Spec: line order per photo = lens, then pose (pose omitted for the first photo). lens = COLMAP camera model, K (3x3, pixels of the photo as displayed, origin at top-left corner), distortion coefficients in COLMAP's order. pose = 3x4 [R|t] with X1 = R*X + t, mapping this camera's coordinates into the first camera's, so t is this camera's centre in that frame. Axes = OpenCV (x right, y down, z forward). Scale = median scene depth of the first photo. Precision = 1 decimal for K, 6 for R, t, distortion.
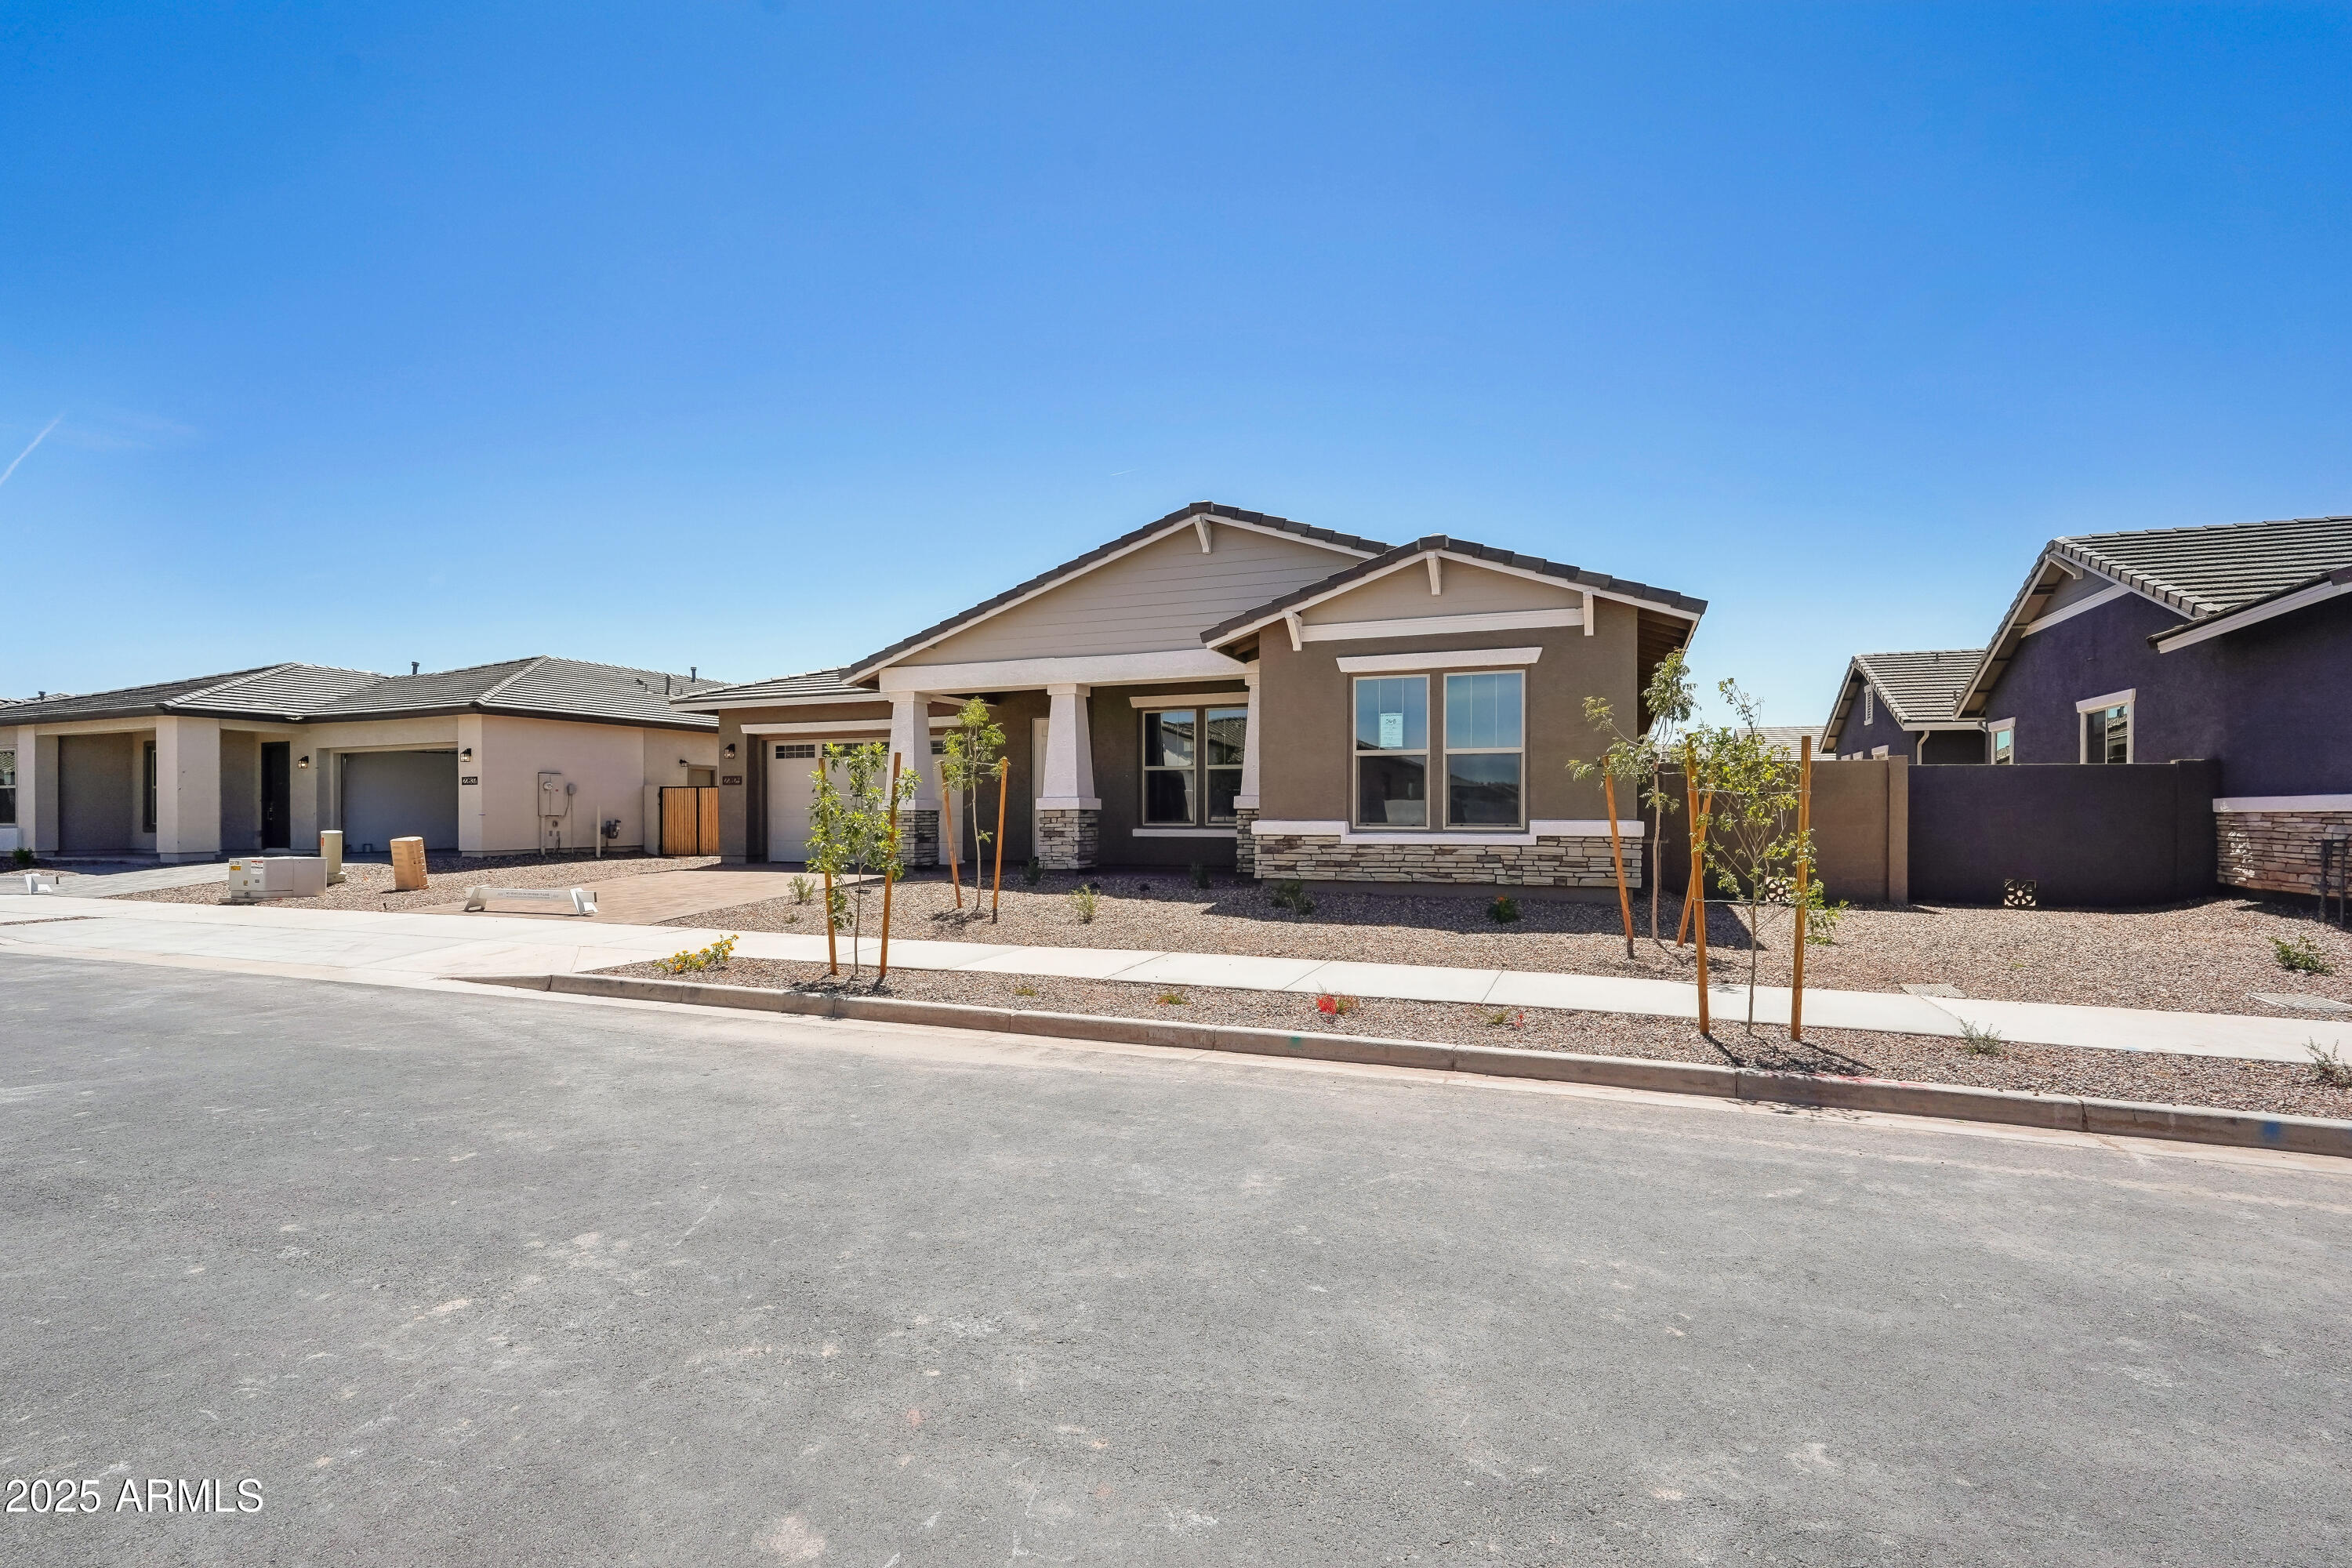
lens RADIAL K [[1051.9, 0, 1195.4], [0, 1051.9, 799.2], [0, 0, 1]] dist [-0.005197, 0.000164]
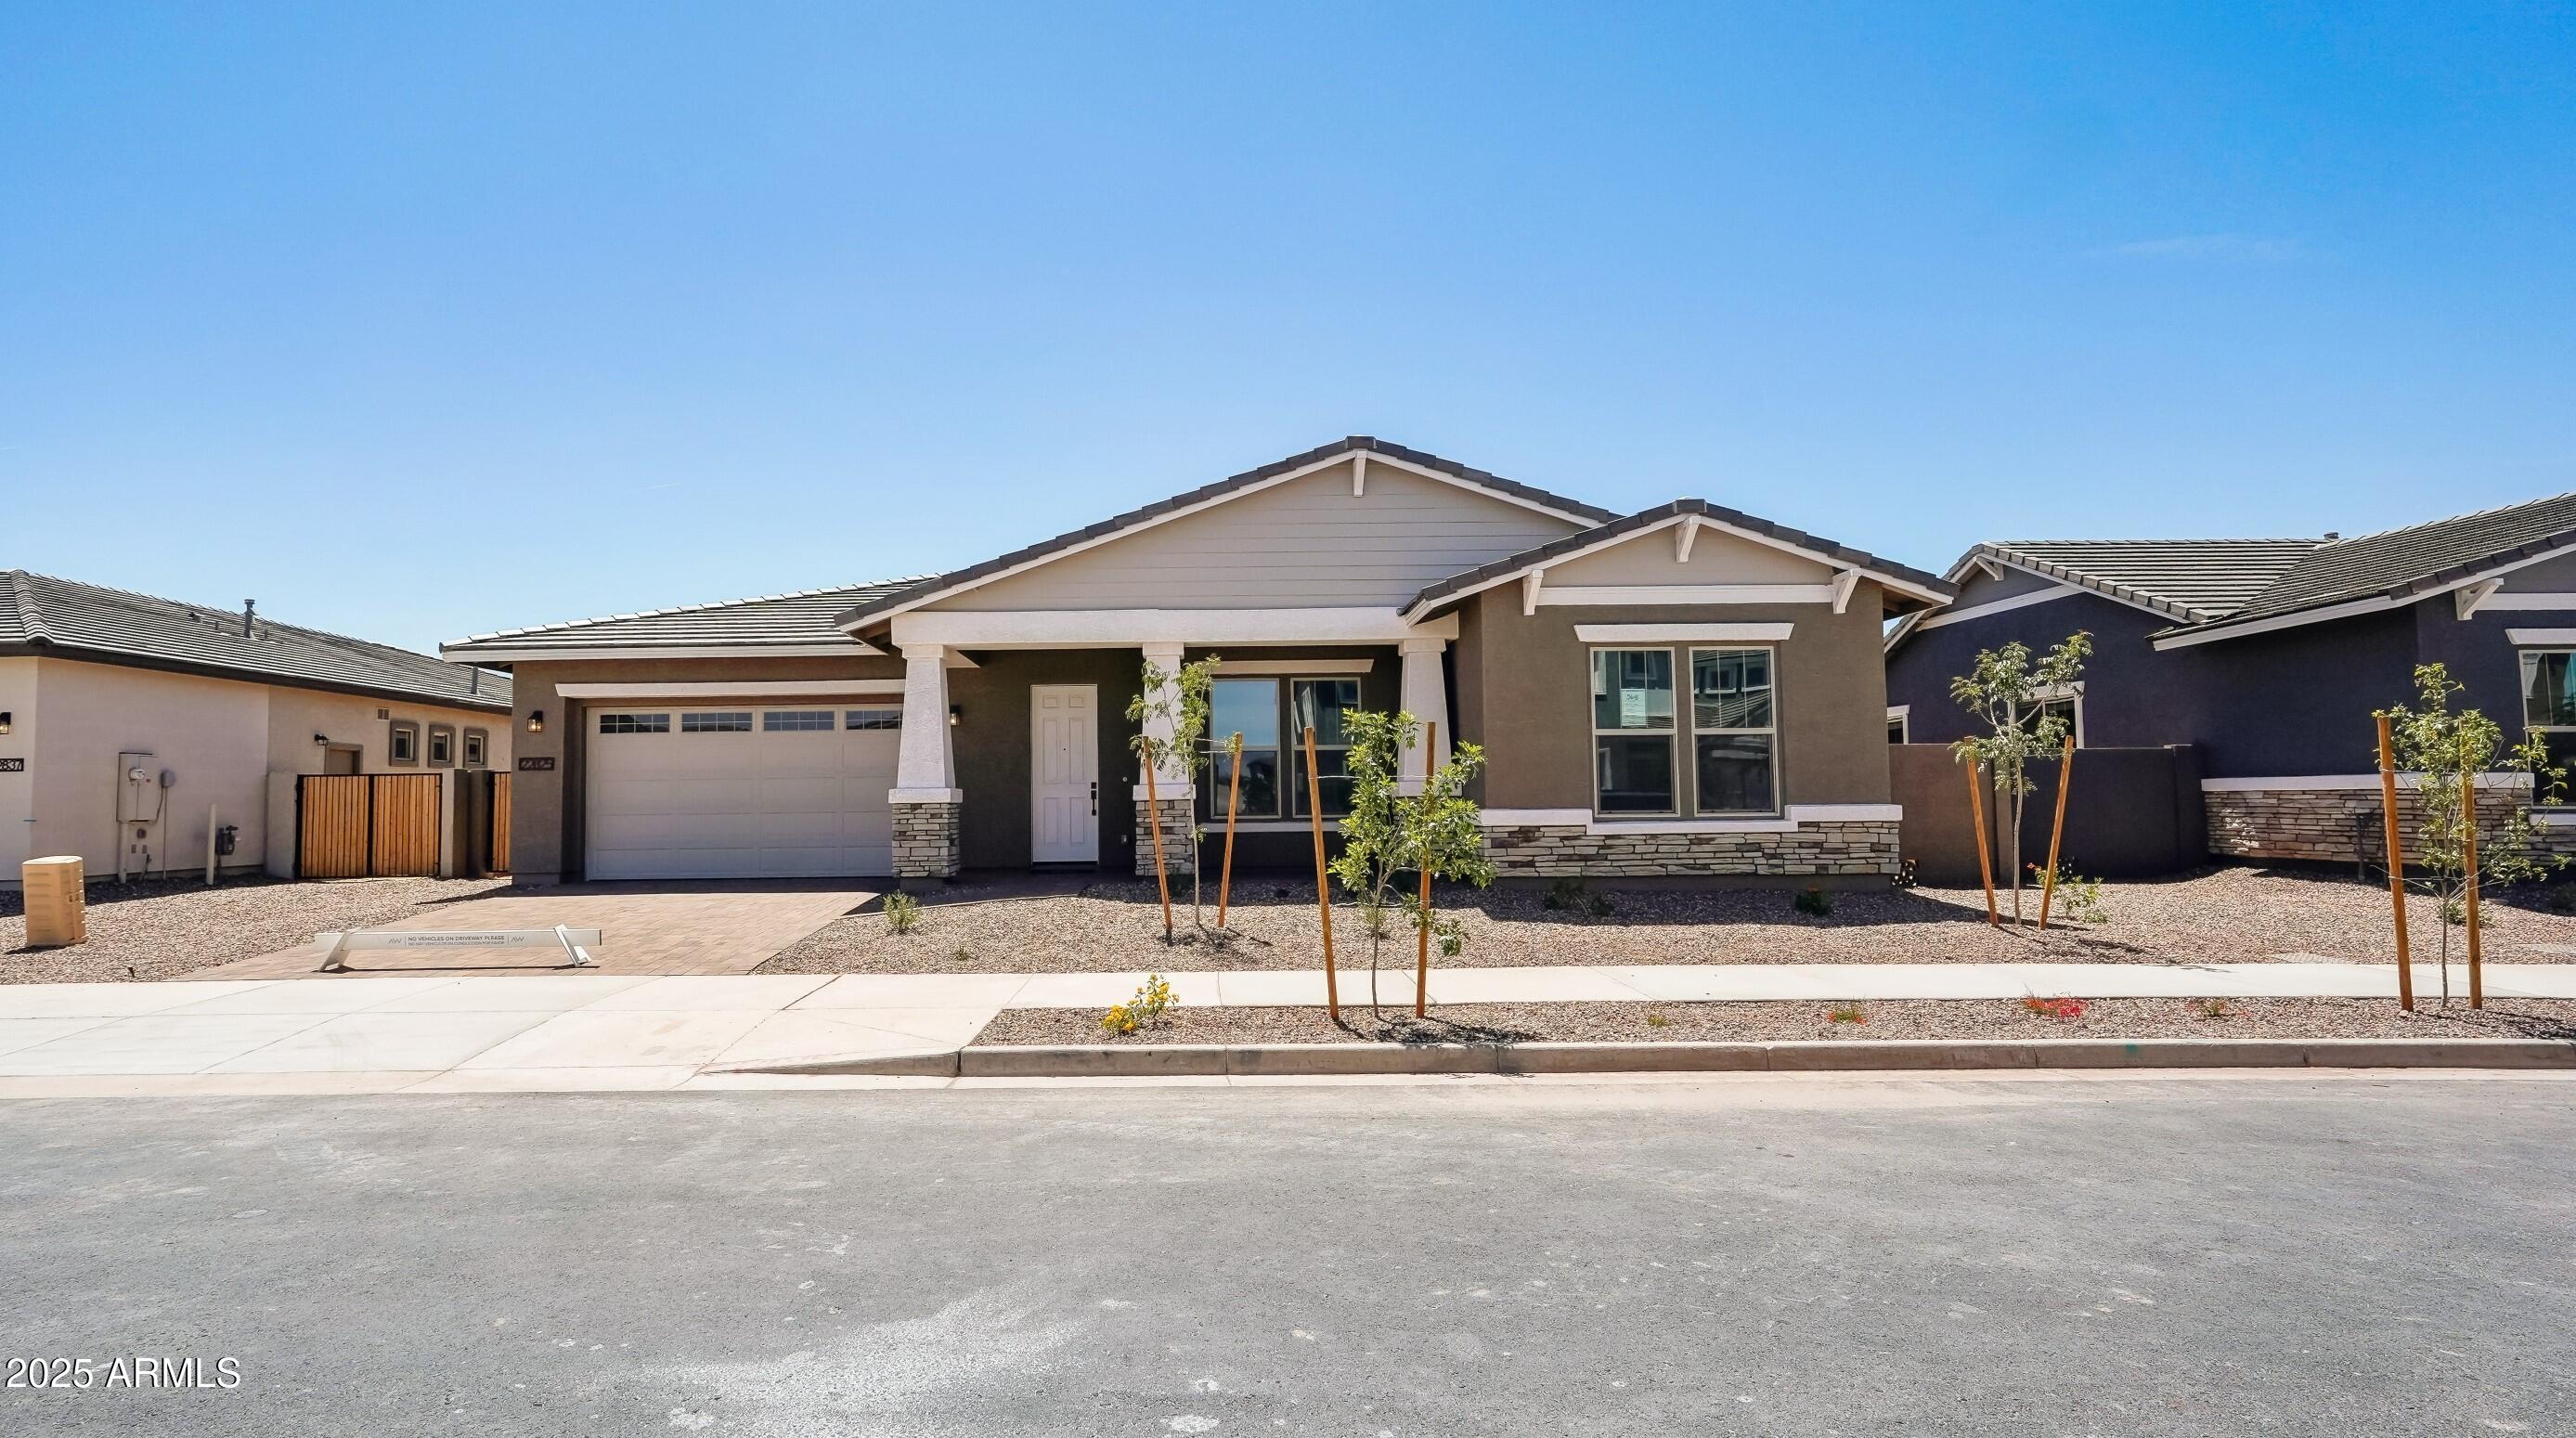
lens RADIAL K [[1221.1, 0, 1188.6], [0, 1221.1, 720.0], [0, 0, 1]] dist [-0.007652, 0.000255]
pose [[0.934496, 0.014210, 0.355691, -0.535932], [0.006398, 0.998371, -0.056694, 0.002218], [-0.355917, 0.055256, 0.932883, 0.158470]]
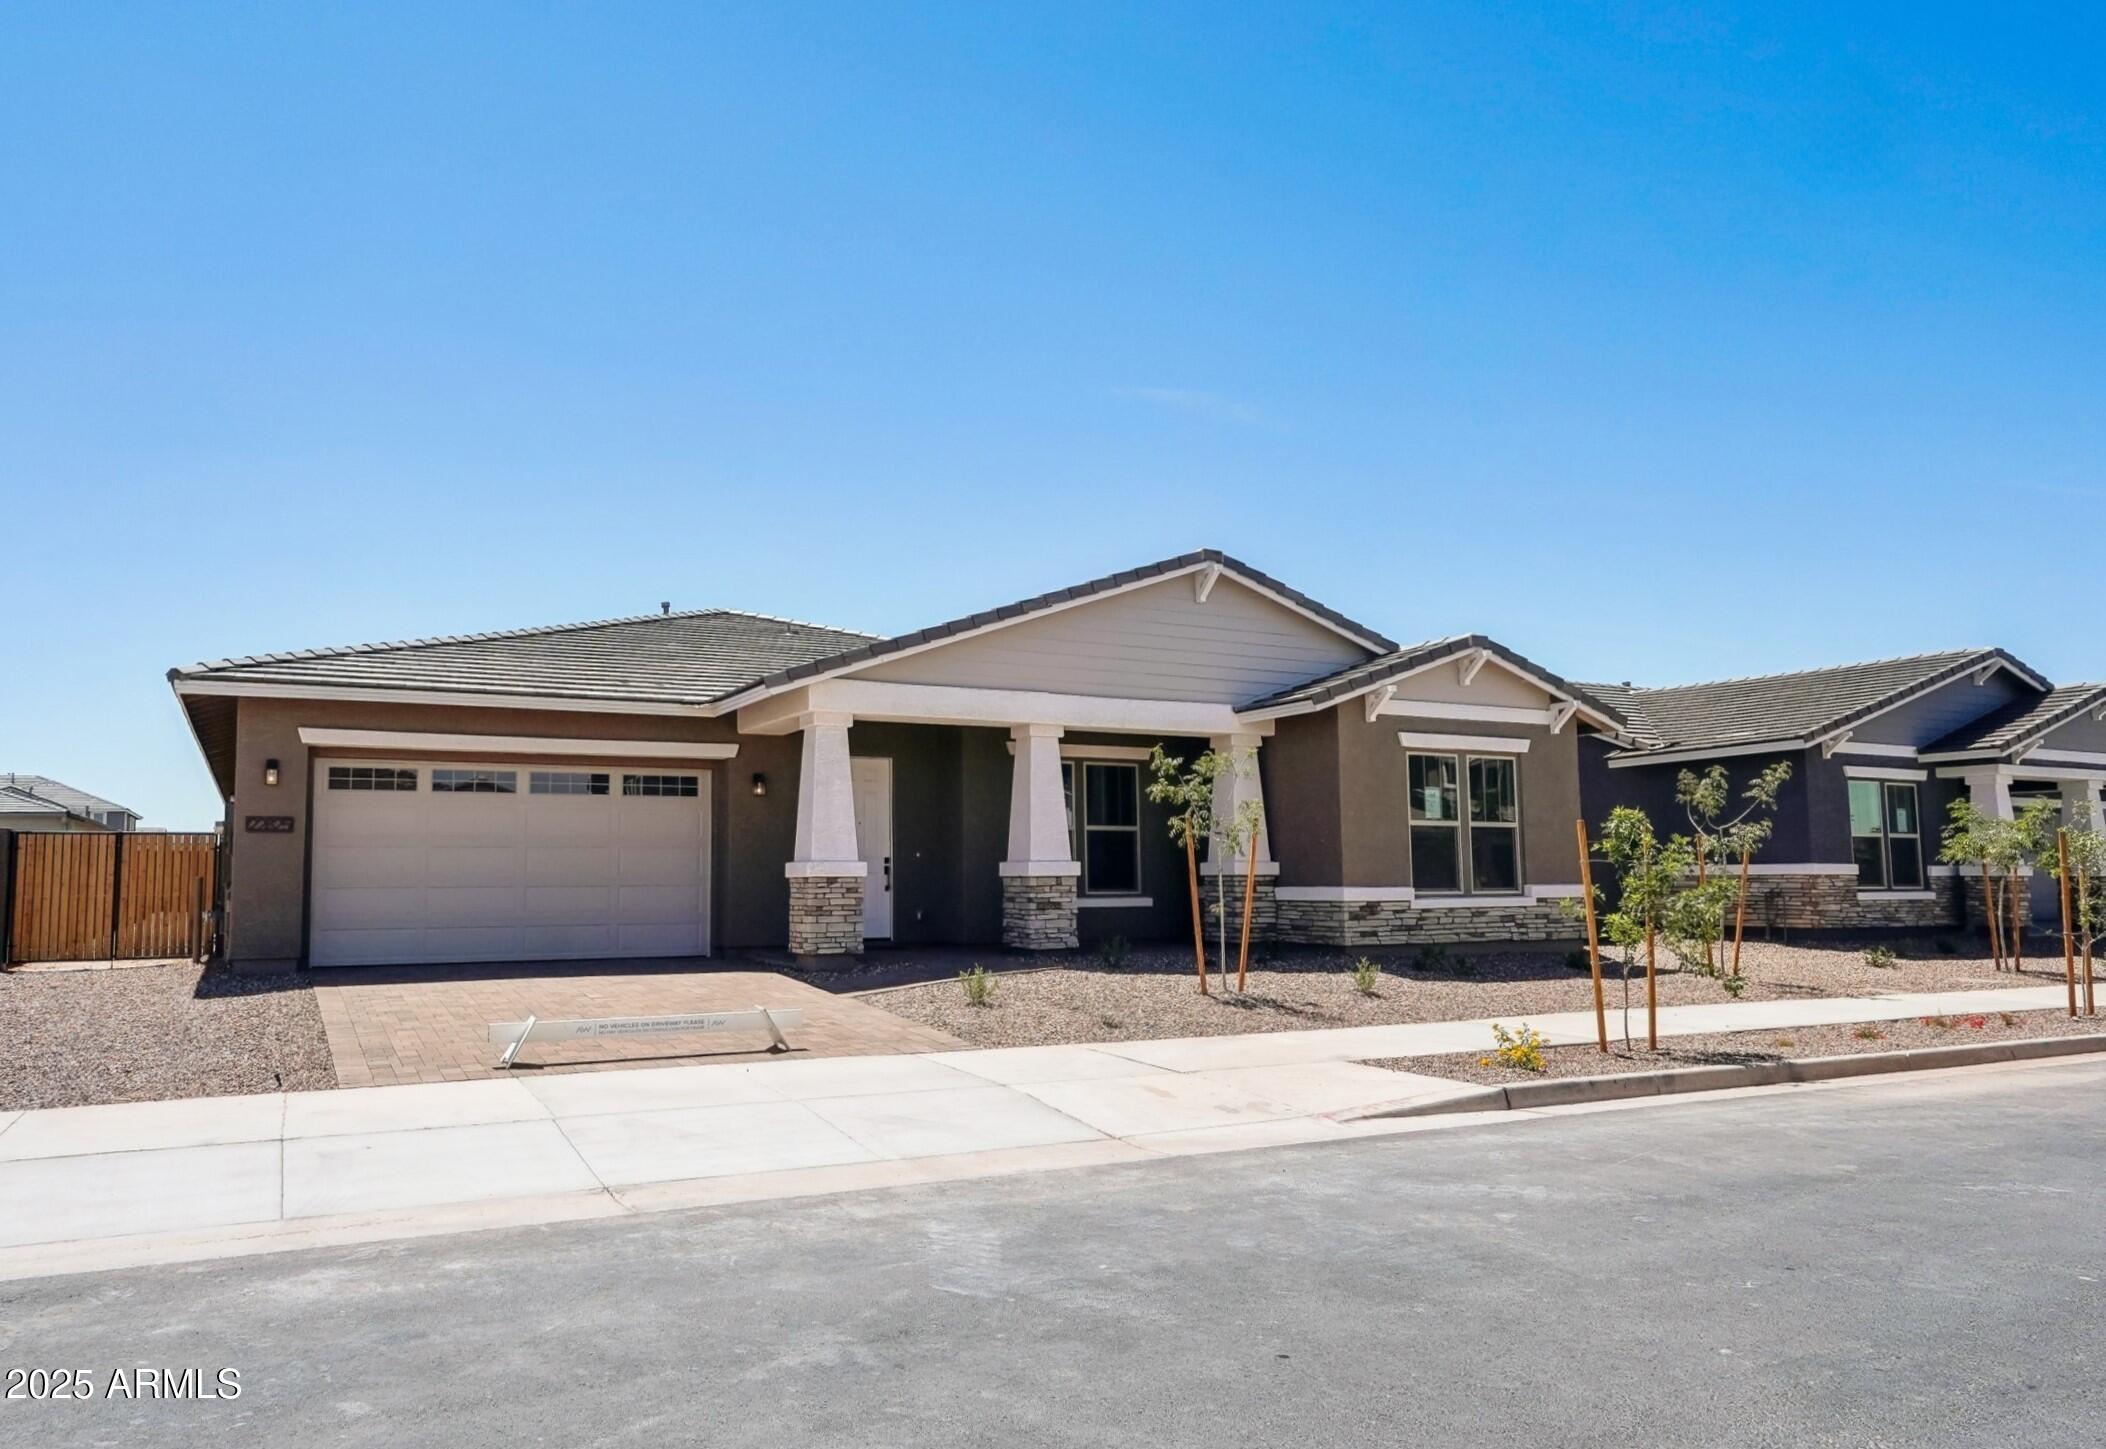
lens RADIAL K [[1314.9, 0, 865.7], [0, 1314.9, 751.7], [0, 0, 1]] dist [-0.012556, 0.009735]
pose [[0.707409, 0.066089, 0.703708, -1.173168], [-0.006577, 0.996191, -0.086947, 0.003851], [-0.706774, 0.056879, 0.705149, 0.449252]]
